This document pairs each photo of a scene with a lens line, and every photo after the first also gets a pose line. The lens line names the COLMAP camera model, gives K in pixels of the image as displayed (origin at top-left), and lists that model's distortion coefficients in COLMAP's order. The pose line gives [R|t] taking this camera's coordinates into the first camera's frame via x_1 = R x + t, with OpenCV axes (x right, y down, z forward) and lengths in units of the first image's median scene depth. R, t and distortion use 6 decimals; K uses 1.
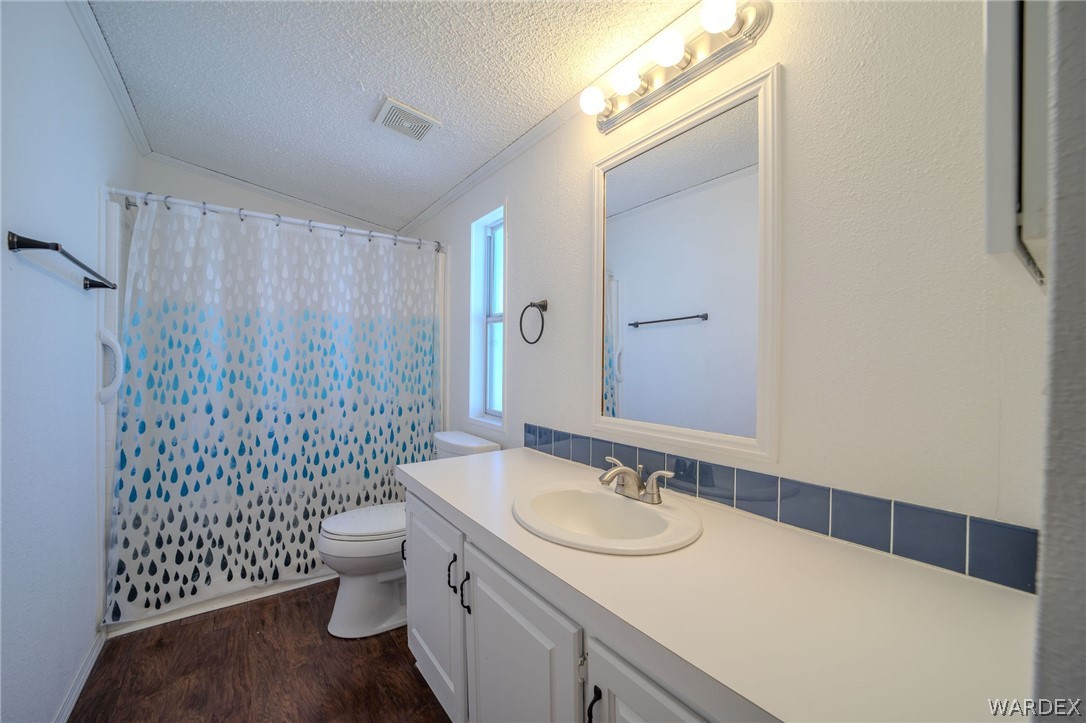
lens RADIAL K [[420.8, 0, 543.4], [0, 420.8, 365.2], [0, 0, 1]] dist [-0.036933, 0.008734]
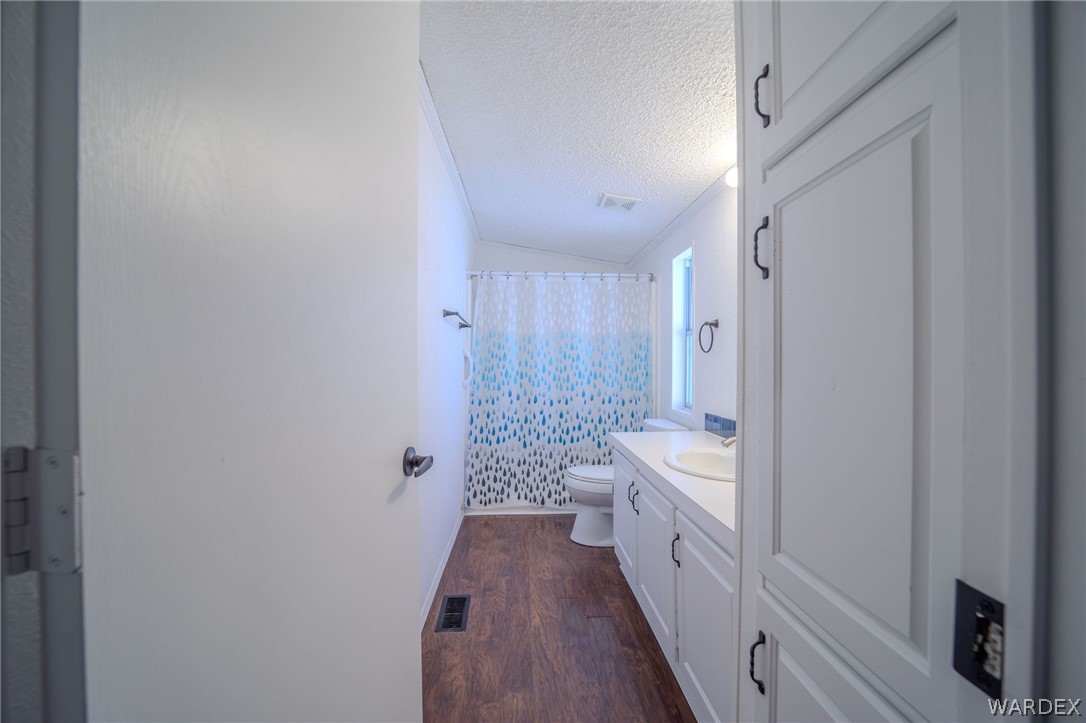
lens RADIAL K [[420.8, 0, 540.9], [0, 420.8, 363.9], [0, 0, 1]] dist [-0.036933, 0.008734]
pose [[0.832065, -0.003250, -0.554668, 0.237366], [-0.003987, 0.999922, -0.011839, 0.002805], [0.554664, 0.012062, 0.831987, -0.348230]]
